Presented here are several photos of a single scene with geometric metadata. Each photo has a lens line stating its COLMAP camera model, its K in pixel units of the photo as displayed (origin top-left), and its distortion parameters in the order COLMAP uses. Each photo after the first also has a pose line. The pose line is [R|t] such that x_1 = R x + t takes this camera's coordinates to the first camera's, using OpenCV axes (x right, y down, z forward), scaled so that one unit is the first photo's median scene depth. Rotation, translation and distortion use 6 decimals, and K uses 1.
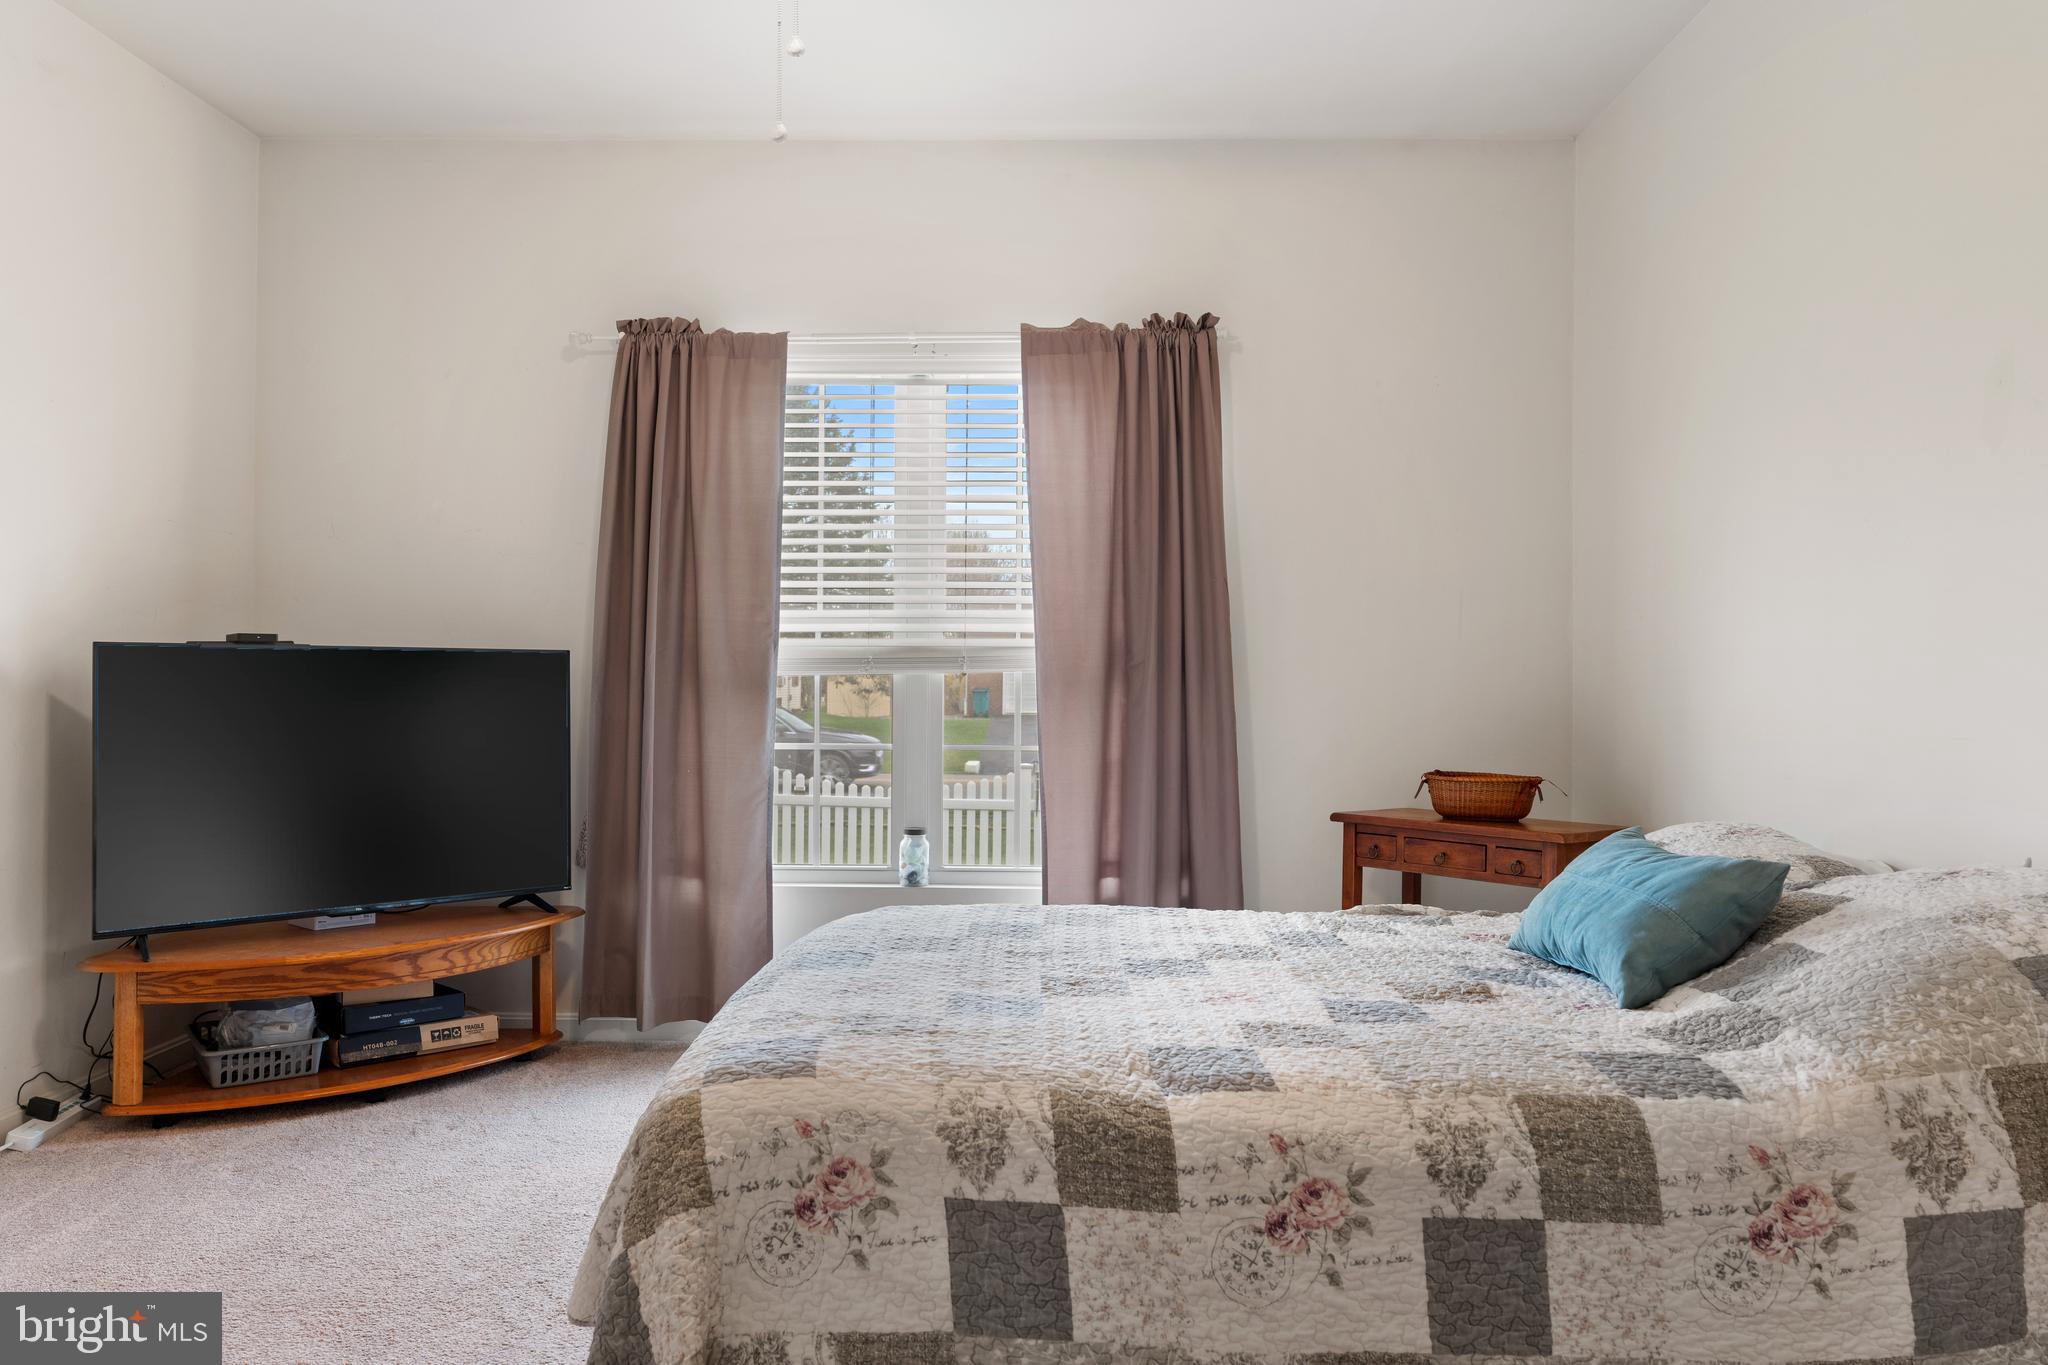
lens RADIAL K [[1557.0, 0, 1022.1], [0, 1557.0, 674.5], [0, 0, 1]] dist [0.002630, 0.004972]
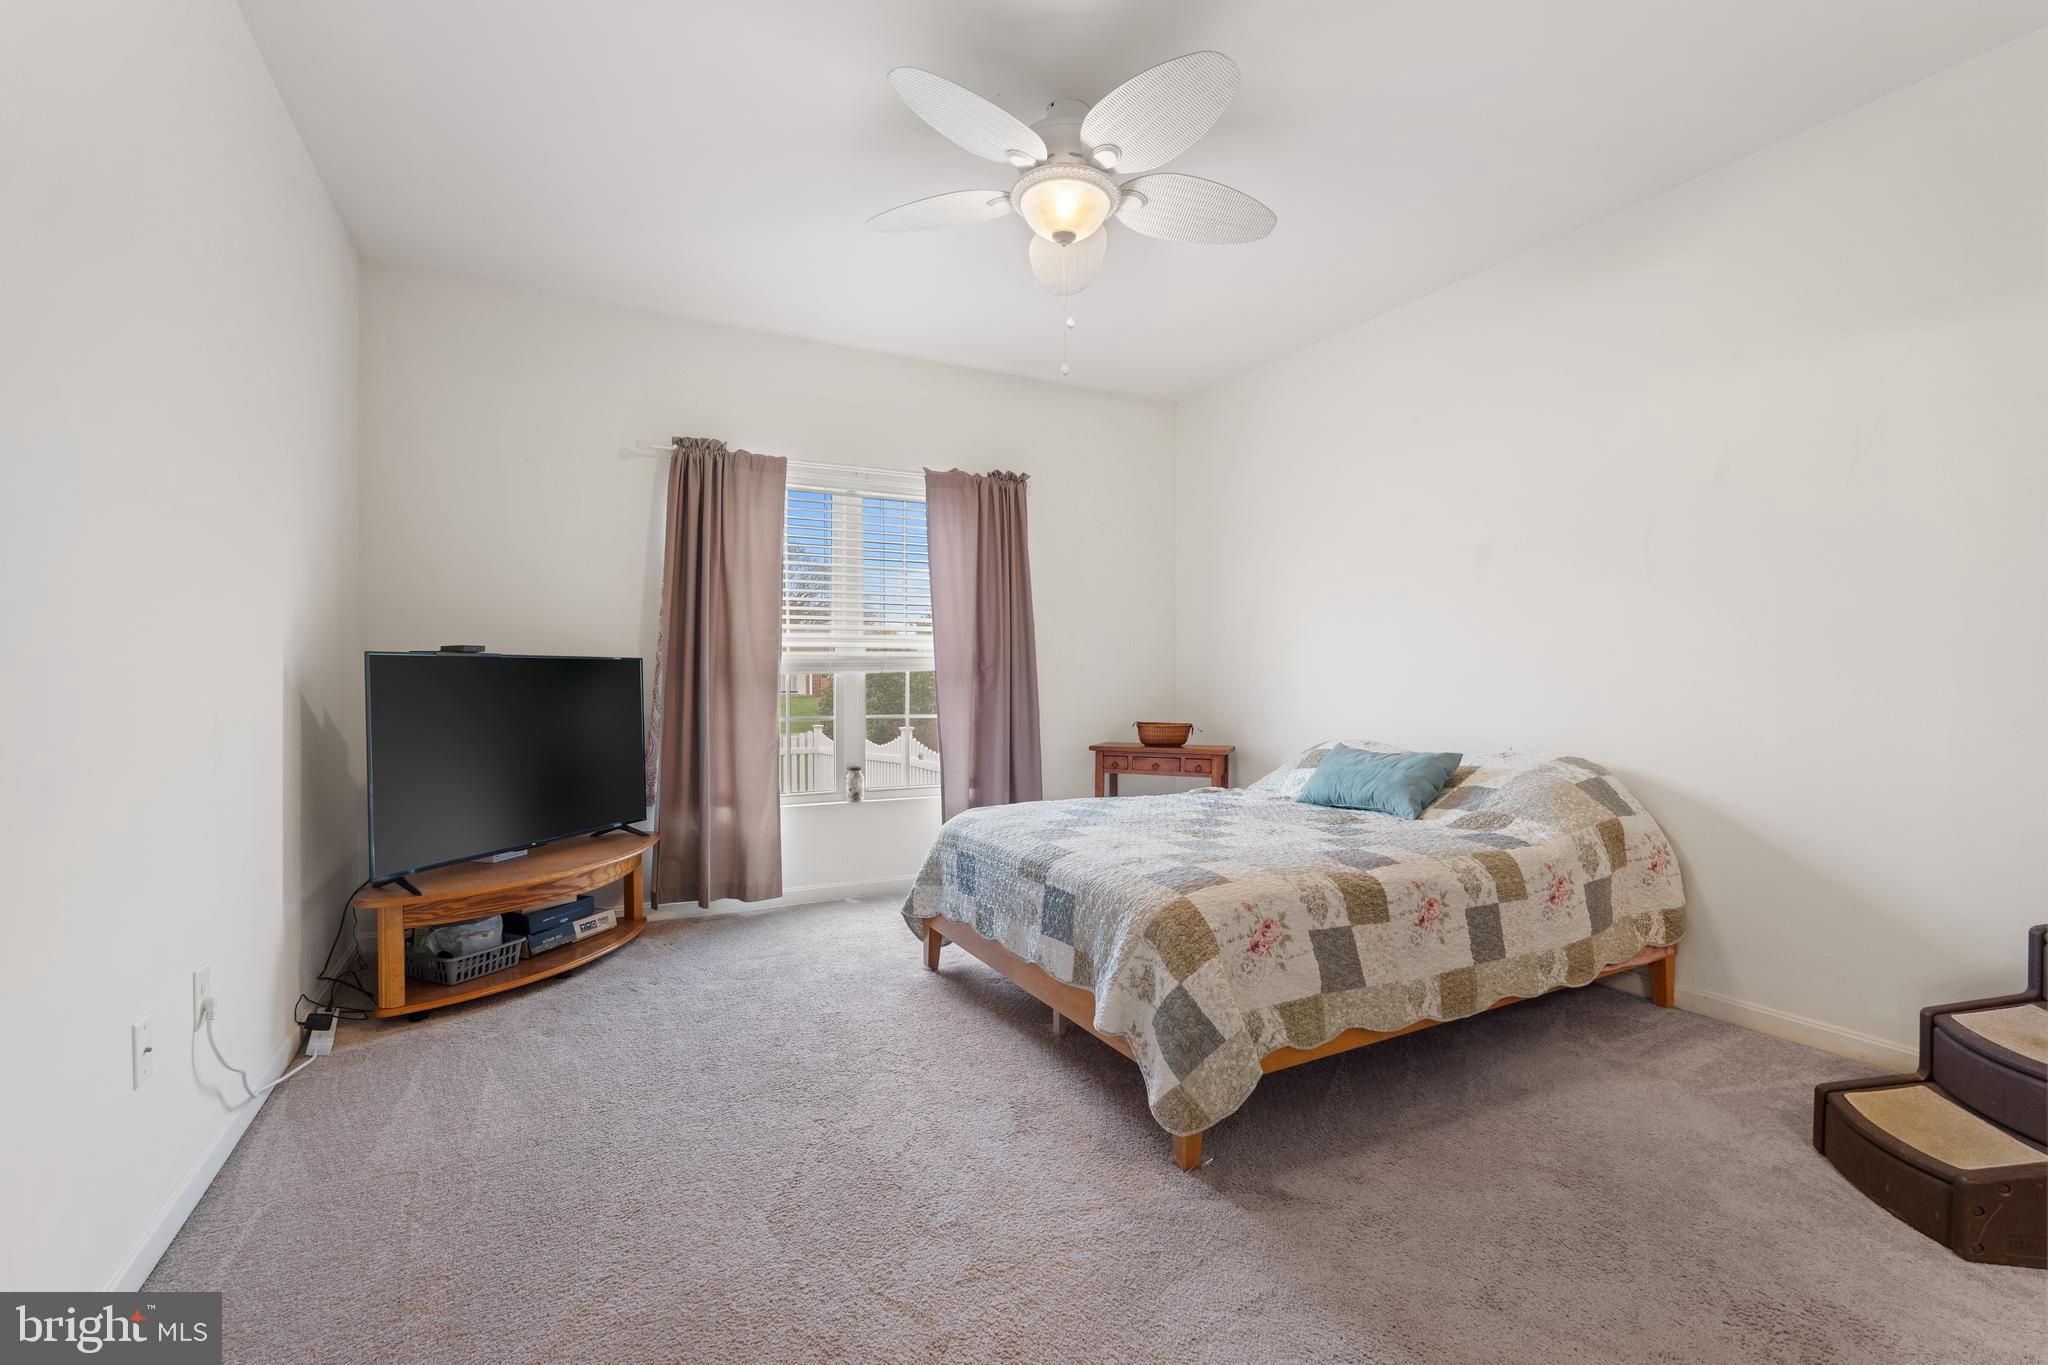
lens RADIAL K [[942.4, 0, 1023.9], [0, 942.4, 685.5], [0, 0, 1]] dist [-0.003257, 0.001390]
pose [[0.865350, -0.010718, 0.501053, -0.457615], [0.002338, 0.999847, 0.017350, -0.004644], [-0.501162, -0.013842, 0.865243, 0.054171]]
